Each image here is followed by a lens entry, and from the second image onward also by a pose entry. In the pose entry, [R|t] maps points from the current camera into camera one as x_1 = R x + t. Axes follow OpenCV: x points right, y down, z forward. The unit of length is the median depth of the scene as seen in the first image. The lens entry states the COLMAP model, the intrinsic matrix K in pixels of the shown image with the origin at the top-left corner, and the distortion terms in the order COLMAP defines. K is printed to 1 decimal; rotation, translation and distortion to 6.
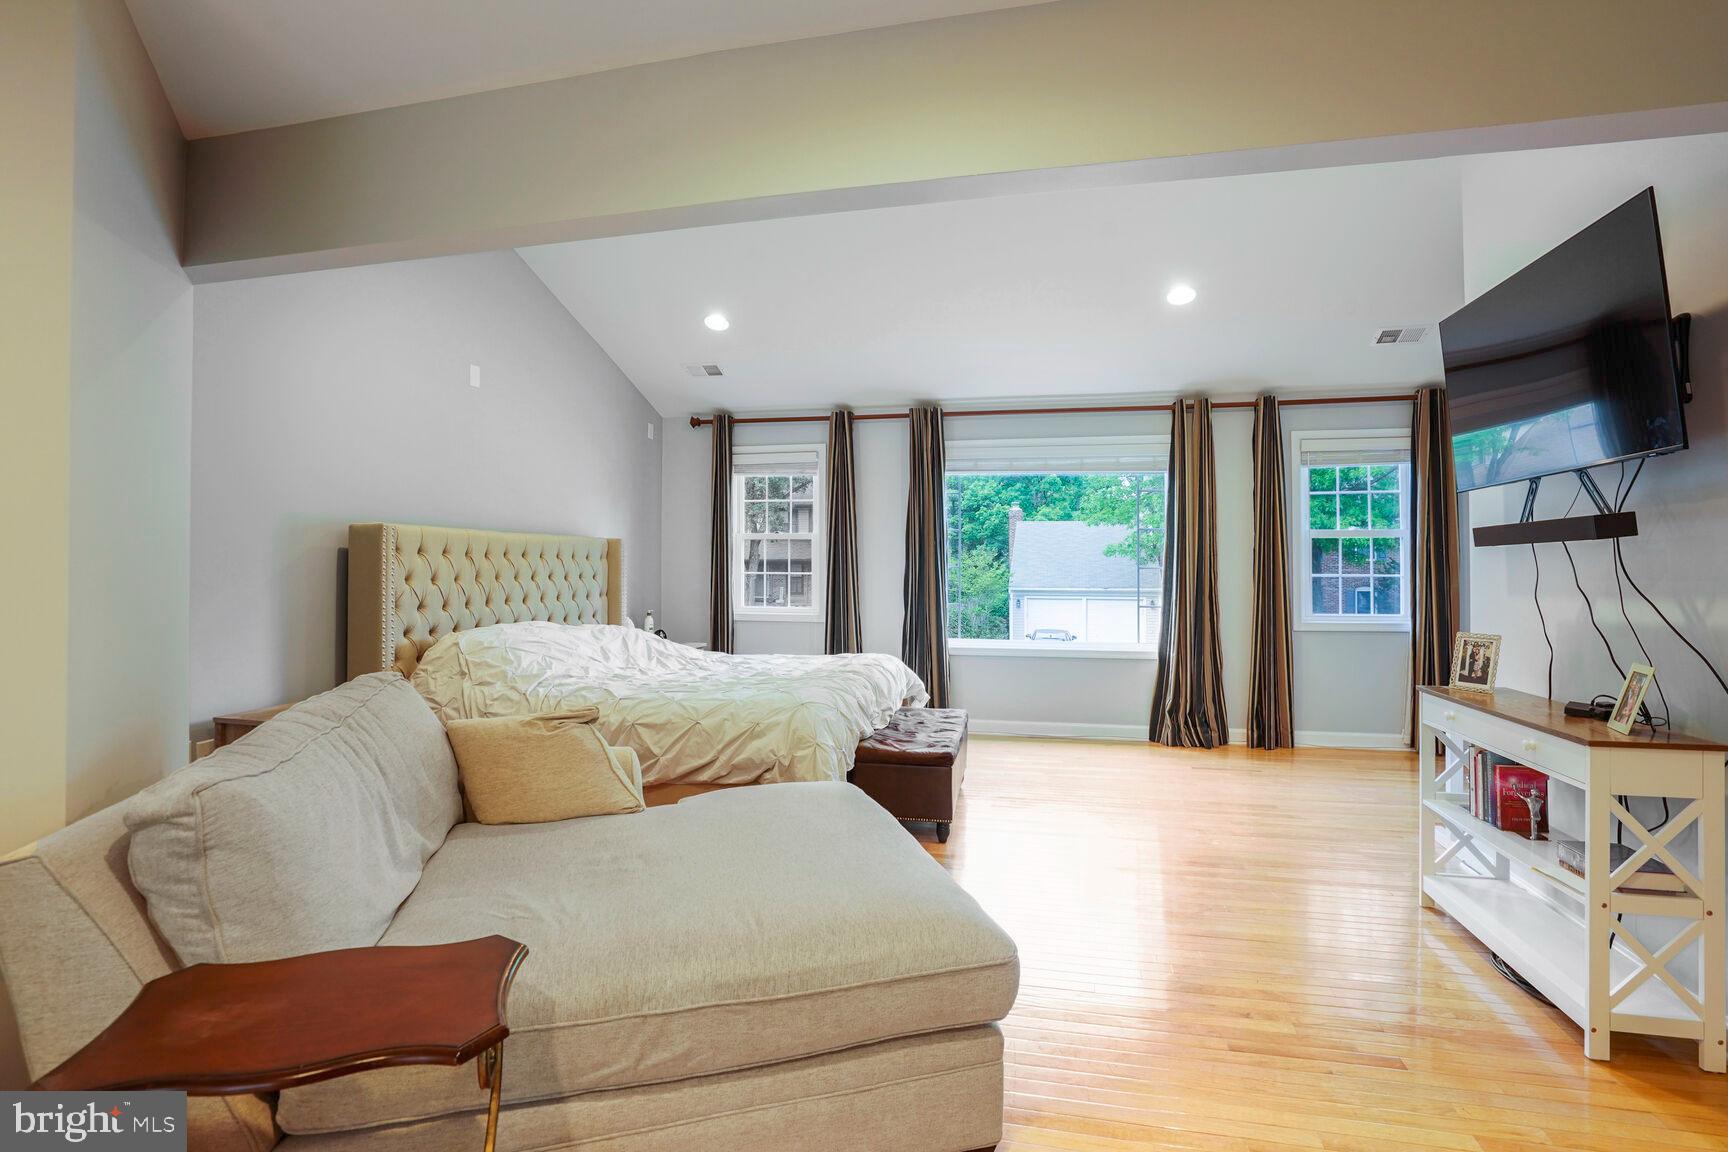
lens RADIAL K [[824.7, 0, 866.0], [0, 824.7, 553.7], [0, 0, 1]] dist [-0.044900, 0.010310]
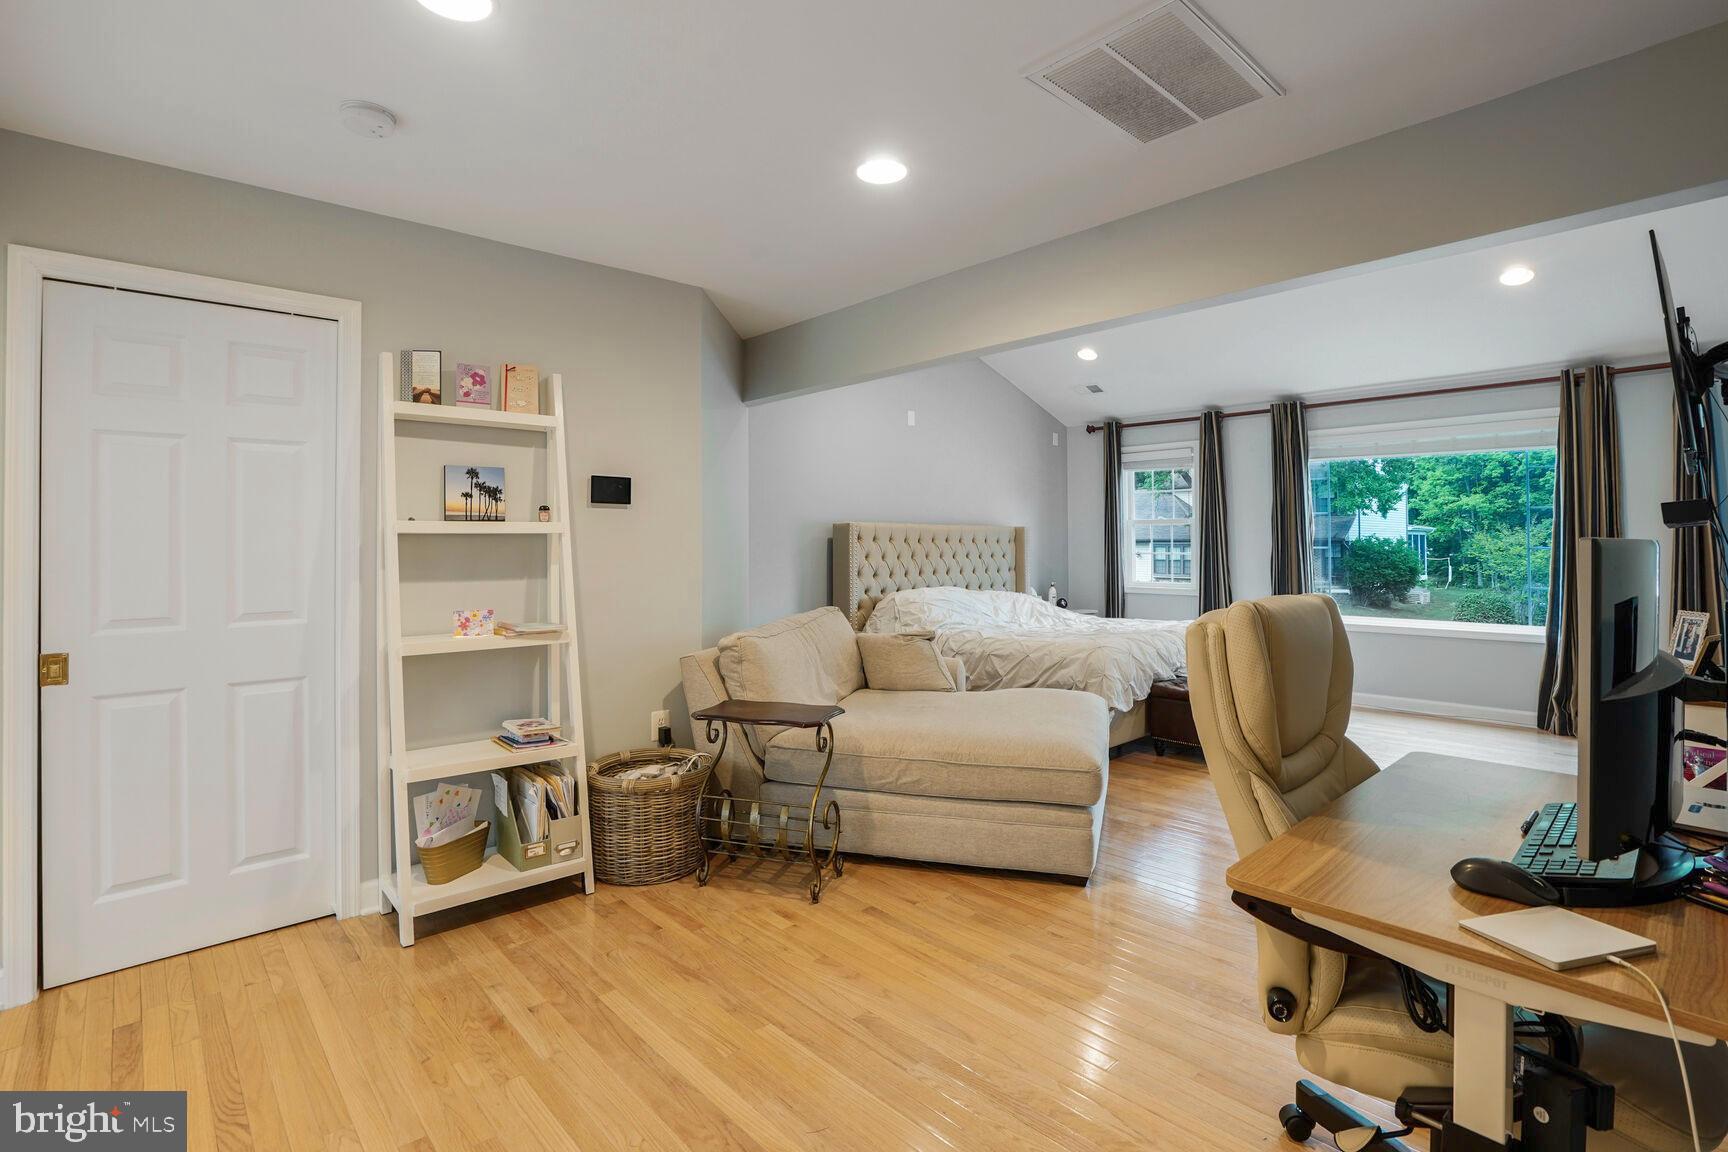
lens RADIAL K [[824.7, 0, 870.7], [0, 824.7, 536.0], [0, 0, 1]] dist [-0.044900, 0.010310]
pose [[0.830377, -0.010875, -0.557096, 0.319450], [0.012283, 0.999924, -0.001212, -0.007366], [0.557067, -0.005836, 0.830447, -0.308507]]
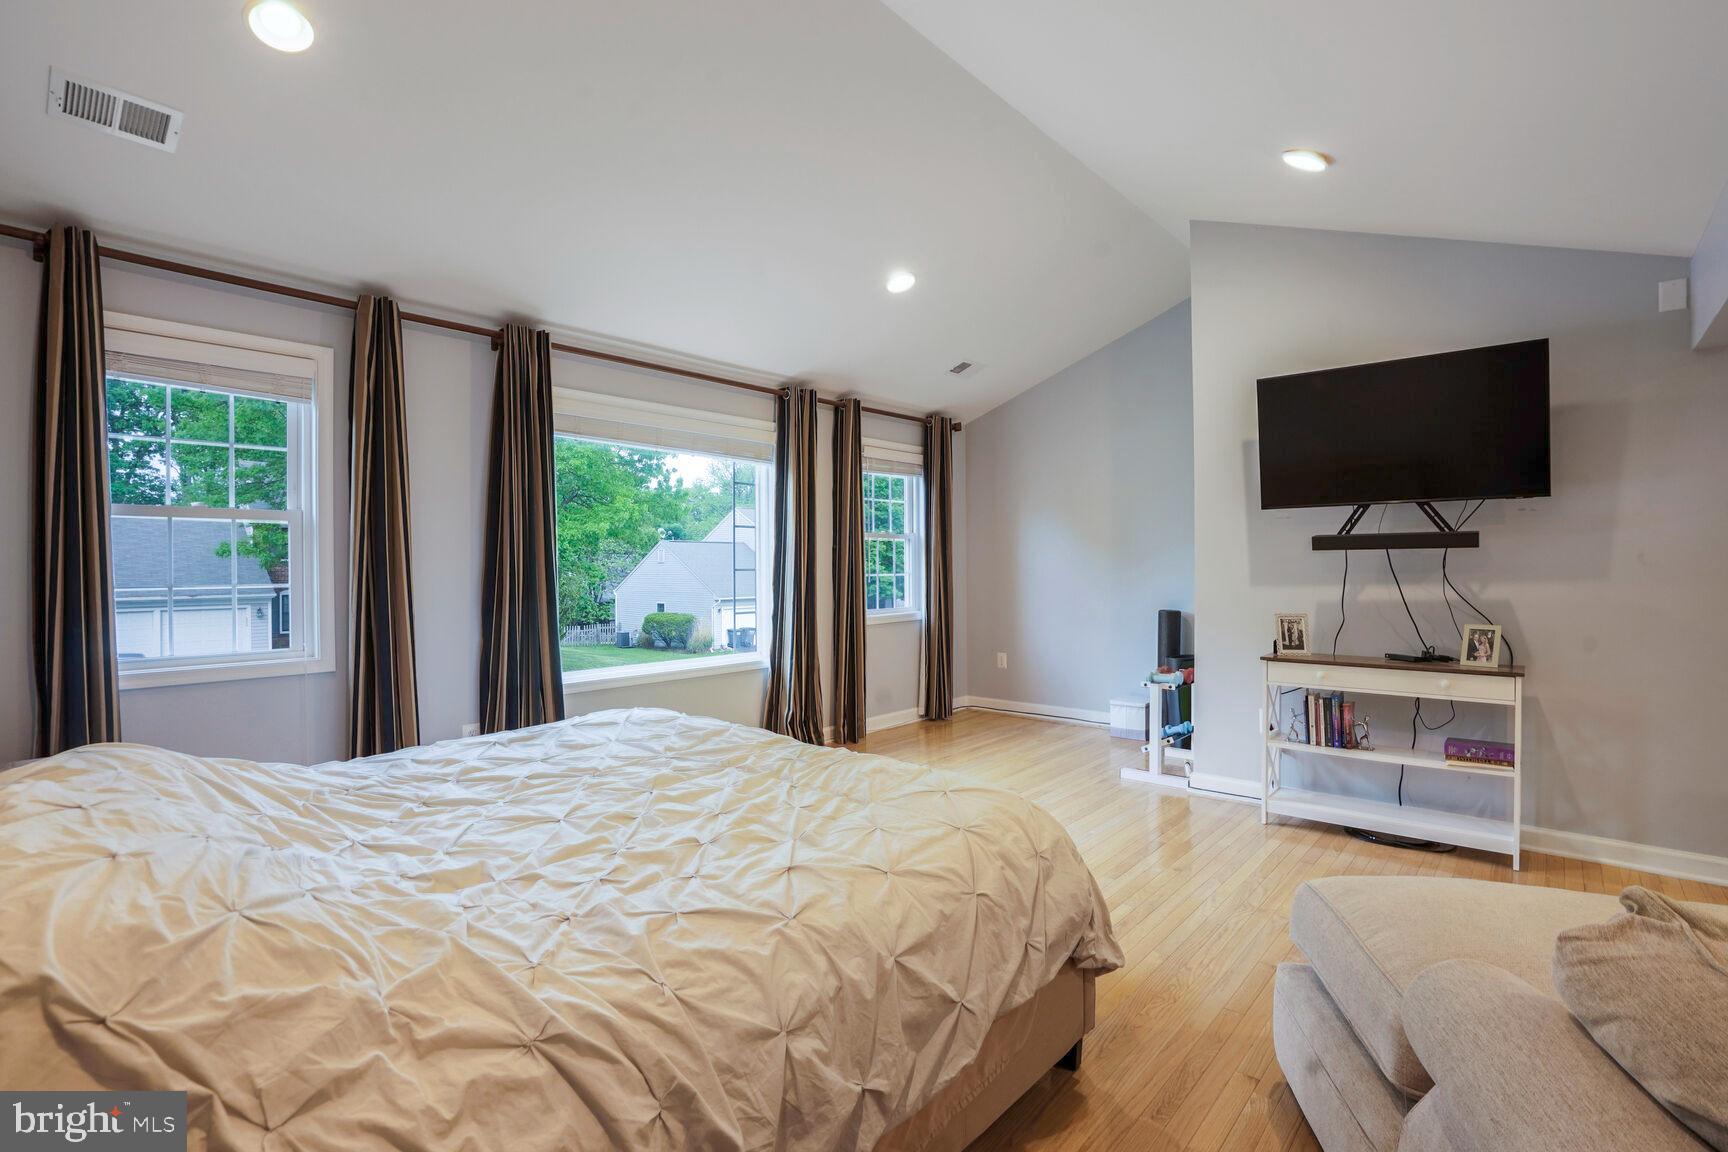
lens RADIAL K [[824.7, 0, 848.9], [0, 824.7, 586.2], [0, 0, 1]] dist [-0.044900, 0.010310]
pose [[0.486075, -0.028611, 0.873449, -0.570138], [-0.007540, 0.999289, 0.036929, 0.004197], [-0.873885, -0.024536, 0.485514, 0.682137]]
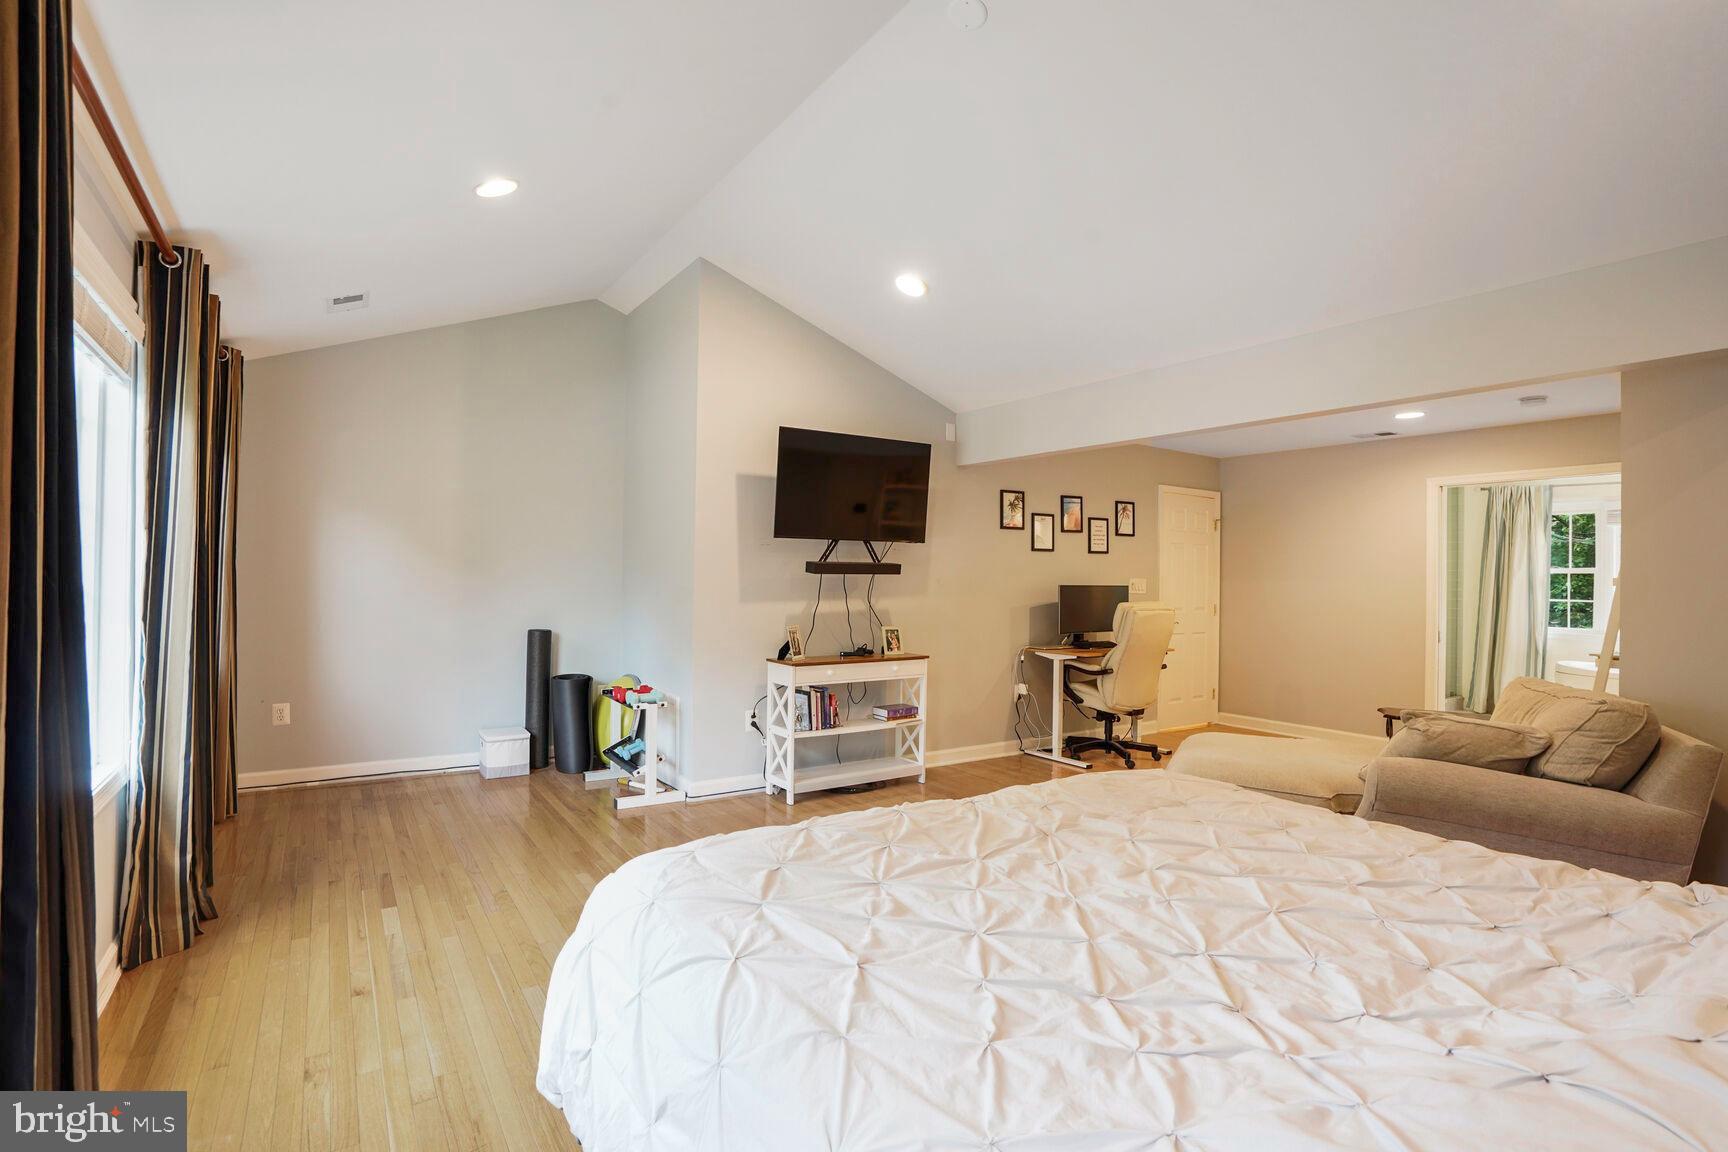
lens RADIAL K [[824.7, 0, 865.2], [0, 824.7, 575.0], [0, 0, 1]] dist [-0.044900, 0.010310]
pose [[-0.724094, -0.012745, 0.689584, -0.361021], [-0.027105, 0.999583, -0.009987, 0.005055], [-0.689169, -0.025923, -0.724137, 1.475182]]
